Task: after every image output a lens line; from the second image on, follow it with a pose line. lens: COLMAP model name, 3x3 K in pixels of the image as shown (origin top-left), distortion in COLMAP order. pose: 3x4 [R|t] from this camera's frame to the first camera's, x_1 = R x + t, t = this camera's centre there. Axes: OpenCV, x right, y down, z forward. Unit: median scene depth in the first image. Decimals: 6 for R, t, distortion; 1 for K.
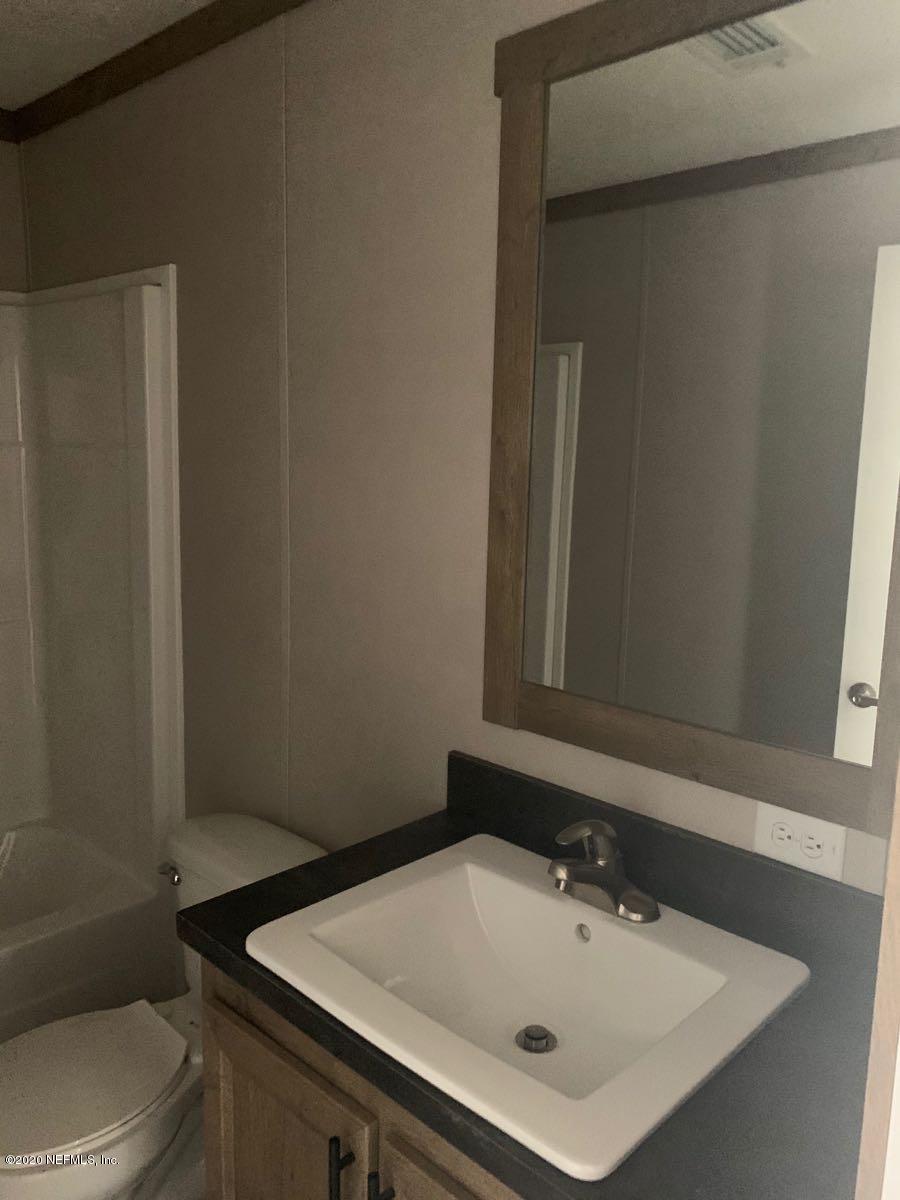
lens RADIAL K [[900.7, 0, 448.3], [0, 900.7, 576.6], [0, 0, 1]] dist [0.008396, -0.009943]
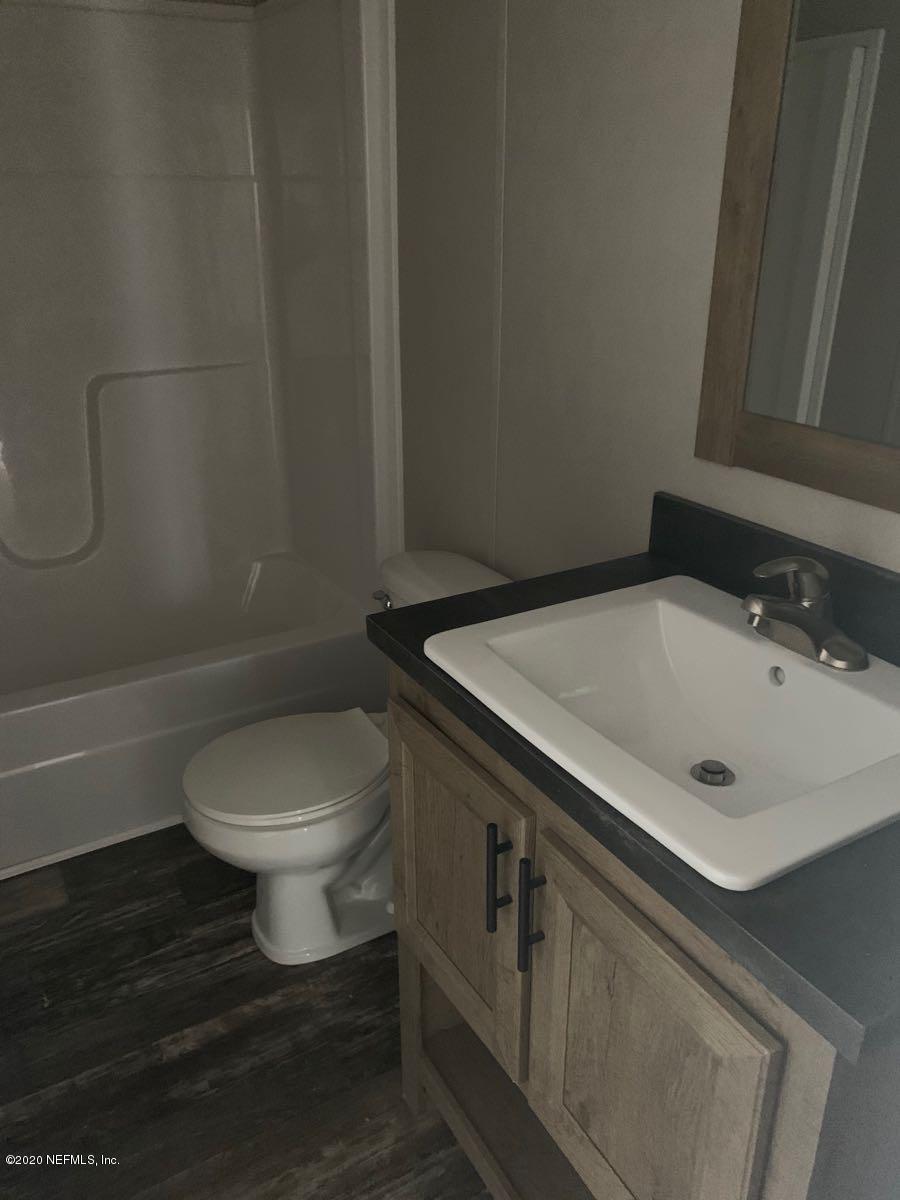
lens RADIAL K [[900.7, 0, 448.3], [0, 900.7, 576.6], [0, 0, 1]] dist [0.008396, -0.009943]
pose [[0.962971, 0.084337, -0.256073, 0.054636], [-0.021457, 0.970775, 0.239031, 0.084862], [0.268748, -0.224685, 0.936638, 0.070233]]
